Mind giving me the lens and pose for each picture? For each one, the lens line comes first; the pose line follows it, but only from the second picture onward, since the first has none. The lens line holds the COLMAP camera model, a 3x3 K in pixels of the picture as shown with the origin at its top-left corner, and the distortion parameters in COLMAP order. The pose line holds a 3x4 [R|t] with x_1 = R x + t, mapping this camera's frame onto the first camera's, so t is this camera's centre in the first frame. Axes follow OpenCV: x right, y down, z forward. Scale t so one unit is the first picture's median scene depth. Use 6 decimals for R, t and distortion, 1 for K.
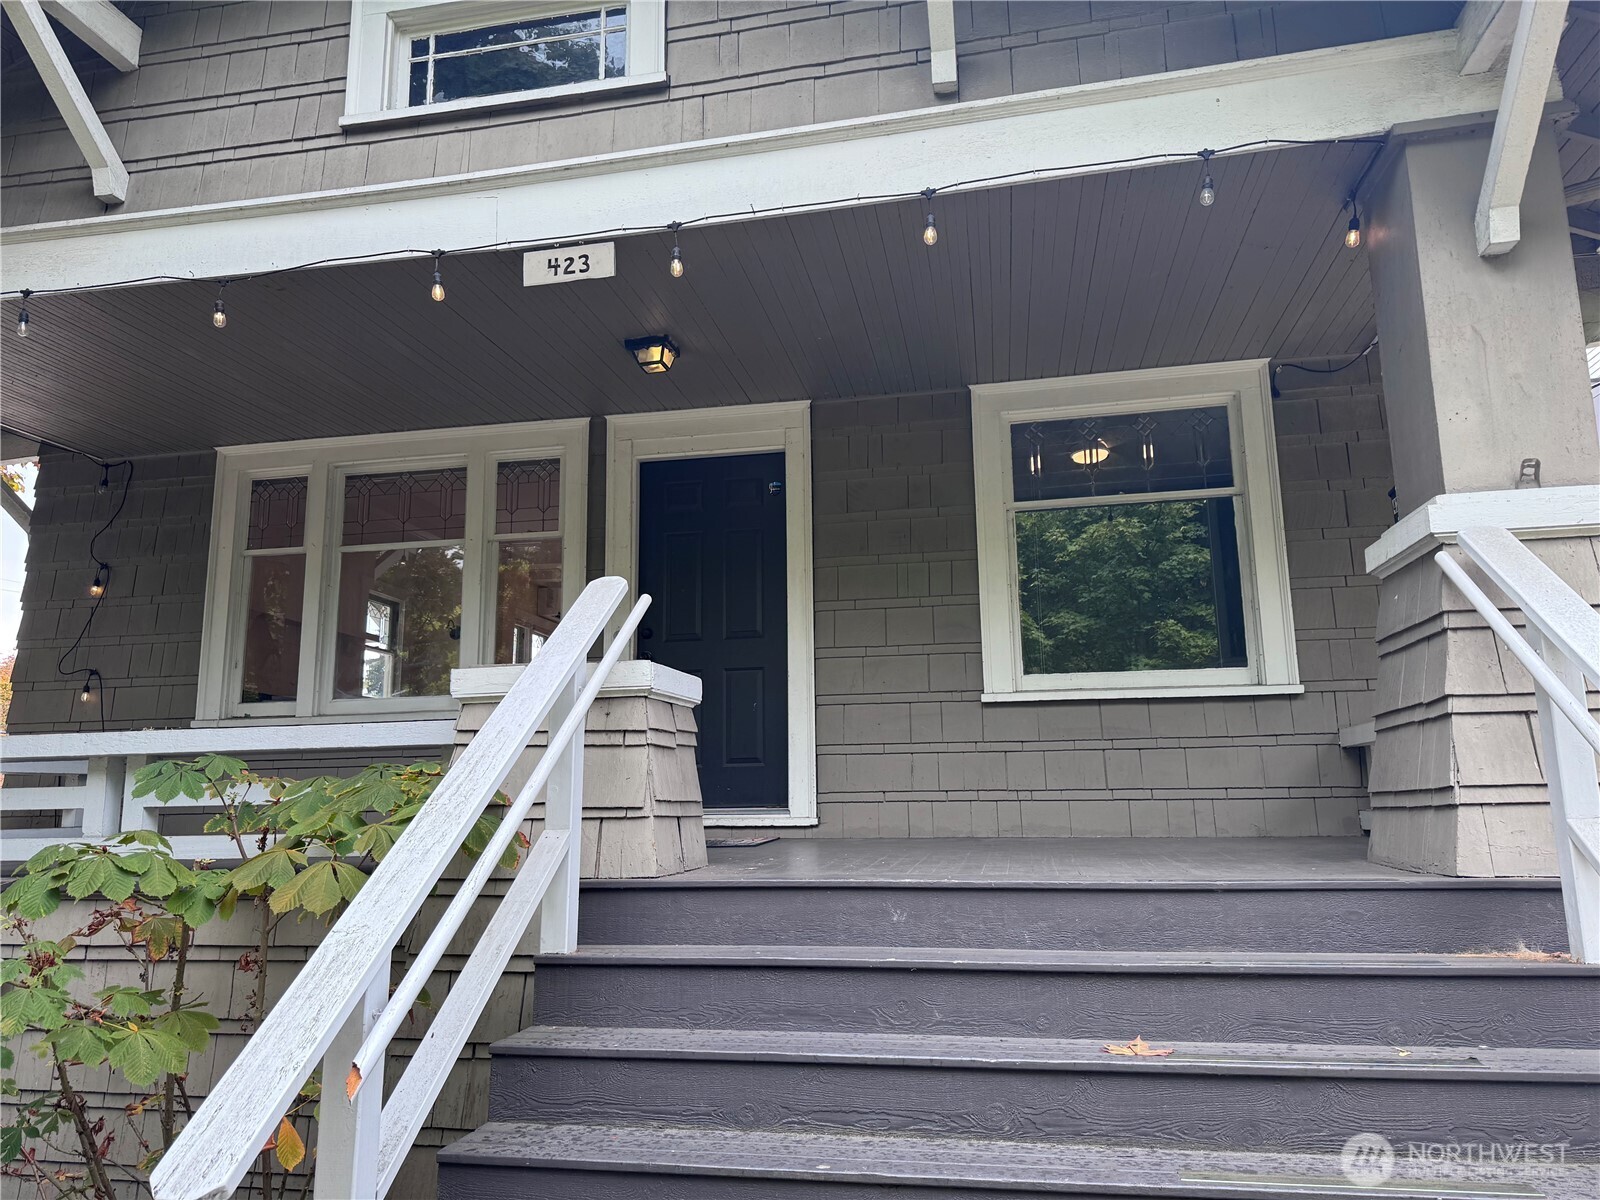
lens RADIAL K [[1135.0, 0, 800.0], [0, 1135.0, 600.0], [0, 0, 1]] dist [0.085998, -0.112657]
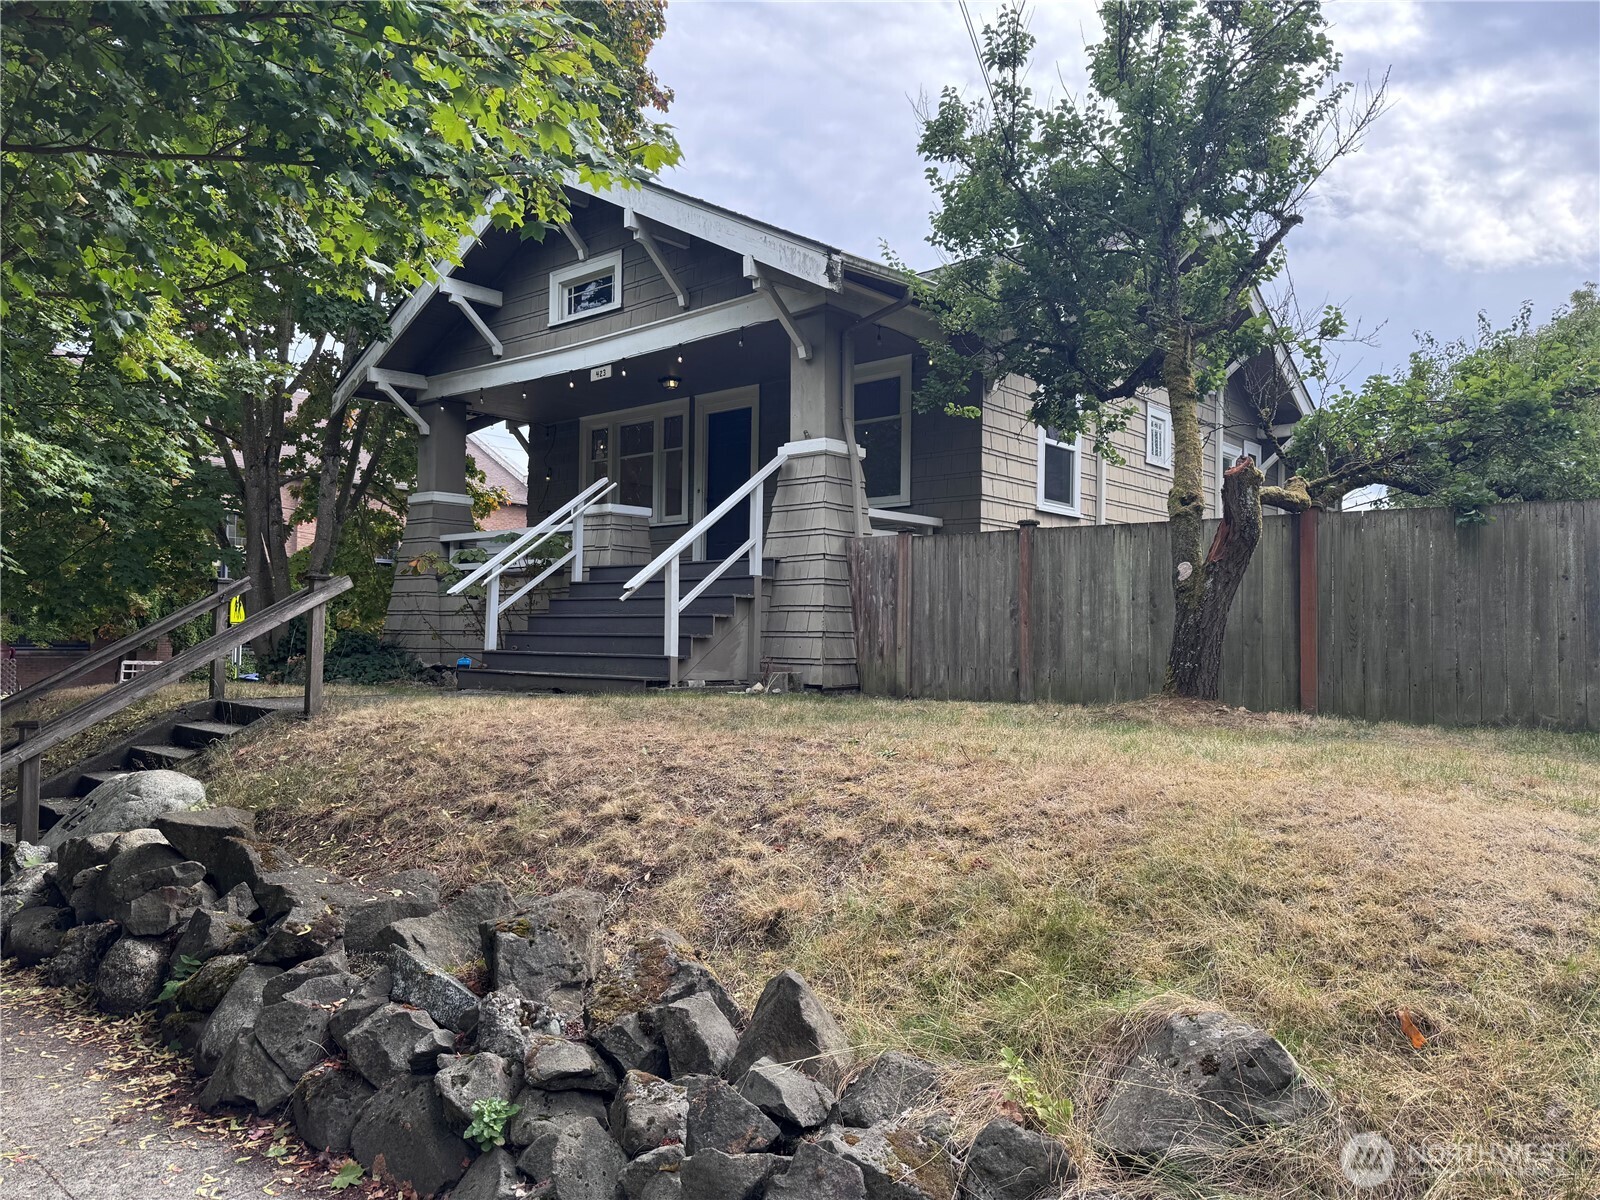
lens RADIAL K [[1135.0, 0, 800.0], [0, 1135.0, 600.0], [0, 0, 1]] dist [0.085998, -0.112657]
pose [[0.864523, 0.006723, -0.502549, 1.775529], [0.071505, 0.988094, 0.136226, -0.071957], [0.497482, -0.153705, 0.853749, -1.411815]]
